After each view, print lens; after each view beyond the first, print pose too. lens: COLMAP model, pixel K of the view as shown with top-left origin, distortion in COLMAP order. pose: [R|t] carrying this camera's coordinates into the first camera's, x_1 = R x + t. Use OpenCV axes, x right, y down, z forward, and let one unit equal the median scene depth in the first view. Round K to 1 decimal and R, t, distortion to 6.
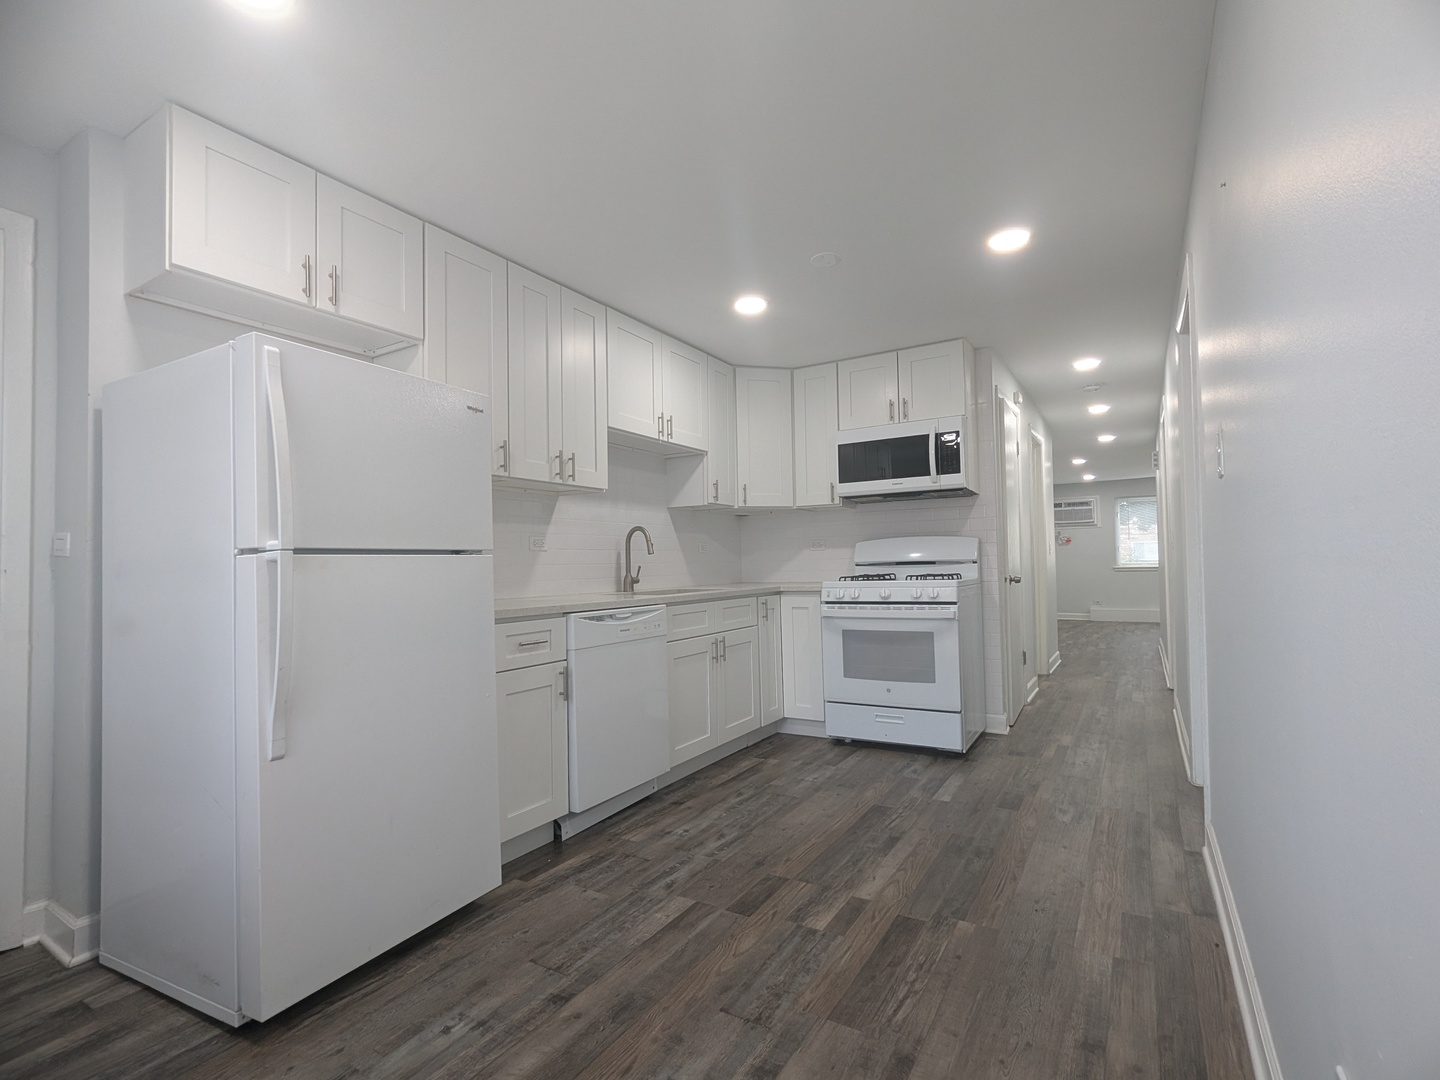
lens RADIAL K [[685.4, 0, 720.0], [0, 685.4, 540.0], [0, 0, 1]] dist [-0.008904, 0.005850]
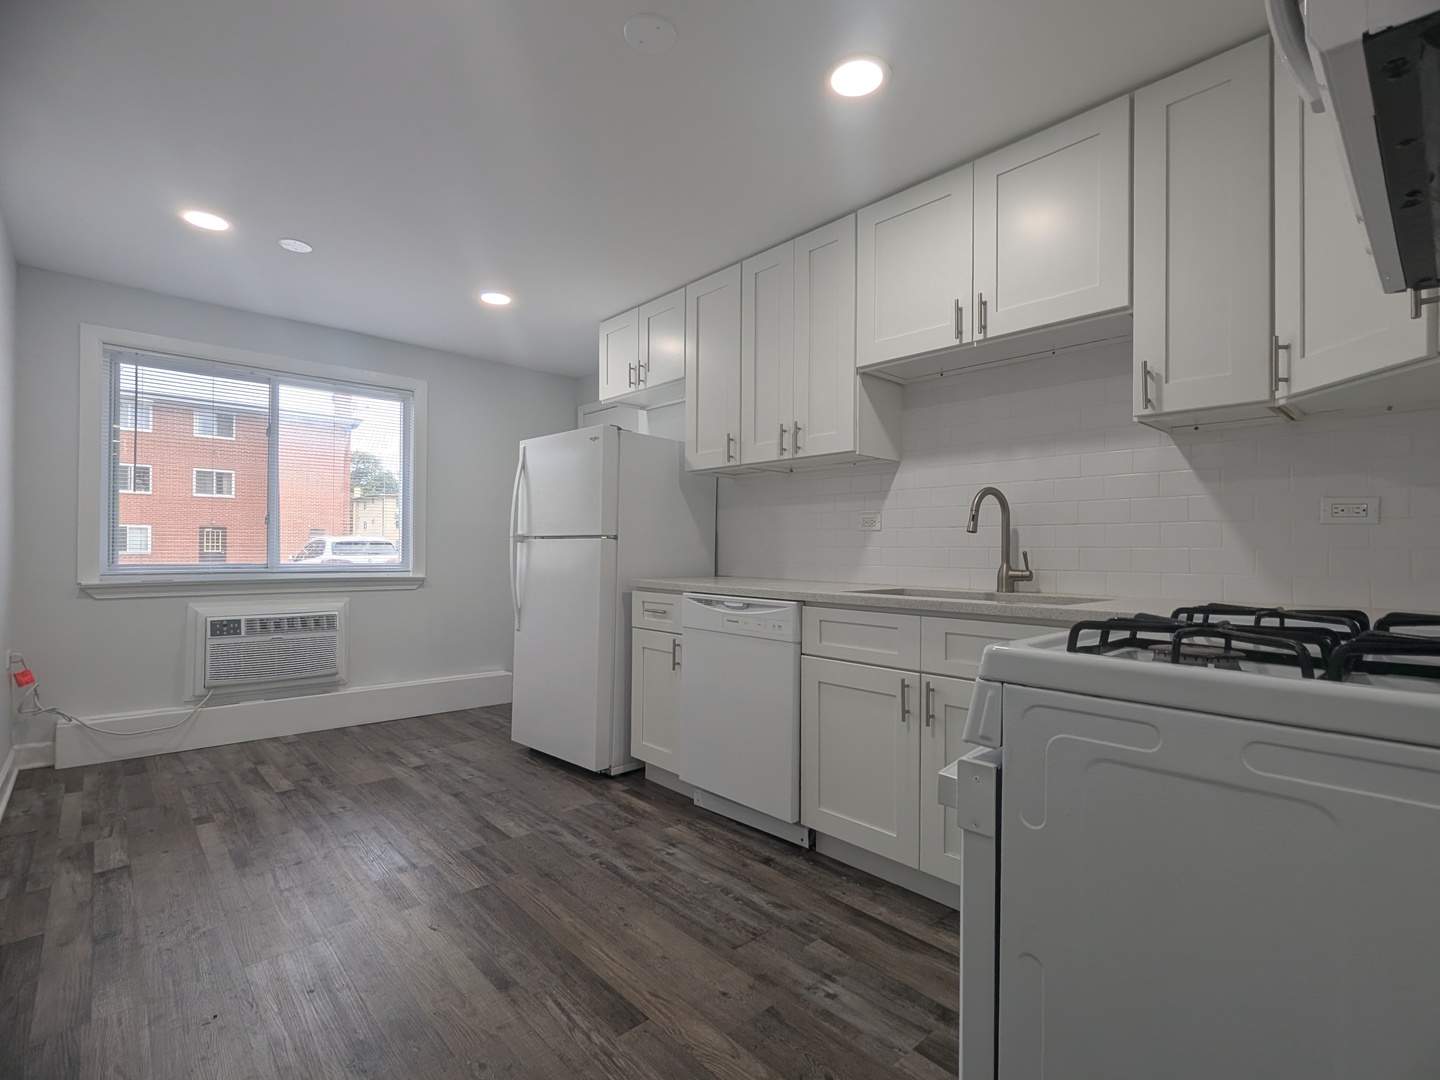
lens RADIAL K [[685.4, 0, 720.0], [0, 685.4, 540.0], [0, 0, 1]] dist [-0.008904, 0.005850]
pose [[-0.276748, 0.003580, -0.960936, 0.740503], [0.030848, 0.999511, -0.005160, 0.031101], [0.960447, -0.031071, -0.276723, 1.266451]]
